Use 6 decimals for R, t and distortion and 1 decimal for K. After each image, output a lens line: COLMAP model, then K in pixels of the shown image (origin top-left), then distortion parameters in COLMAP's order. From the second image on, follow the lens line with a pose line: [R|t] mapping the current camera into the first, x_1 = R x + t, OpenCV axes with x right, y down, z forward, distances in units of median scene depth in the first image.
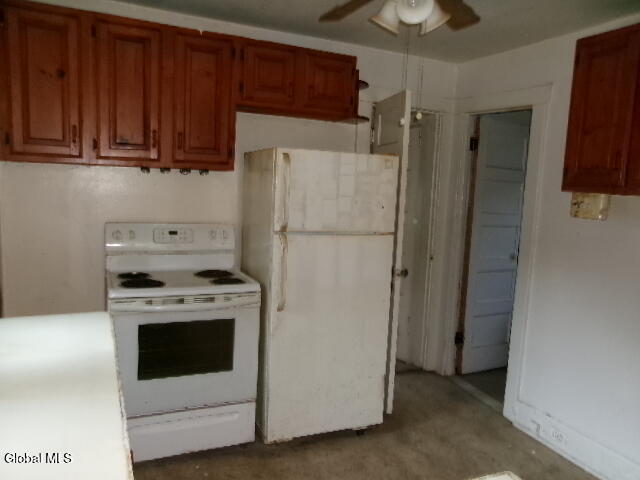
lens RADIAL K [[503.9, 0, 322.3], [0, 503.9, 237.8], [0, 0, 1]] dist [-0.000289, 0.026935]
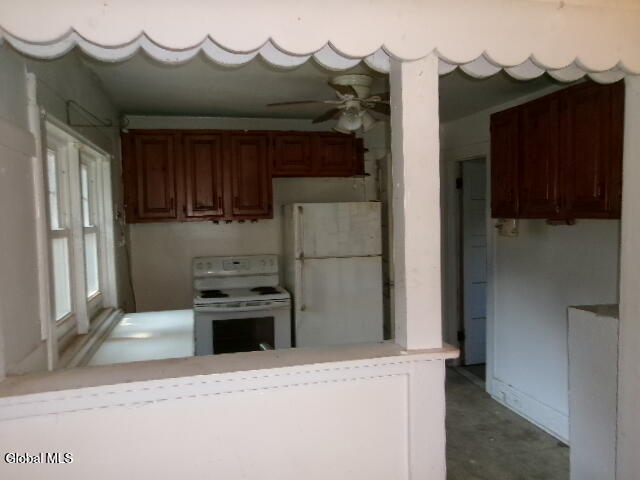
lens RADIAL K [[503.9, 0, 318.6], [0, 503.9, 238.5], [0, 0, 1]] dist [-0.000289, 0.026935]
pose [[0.980501, -0.060616, -0.186933, 0.245813], [0.048342, 0.996407, -0.069539, 0.036475], [0.190477, 0.059147, 0.979908, -0.453864]]
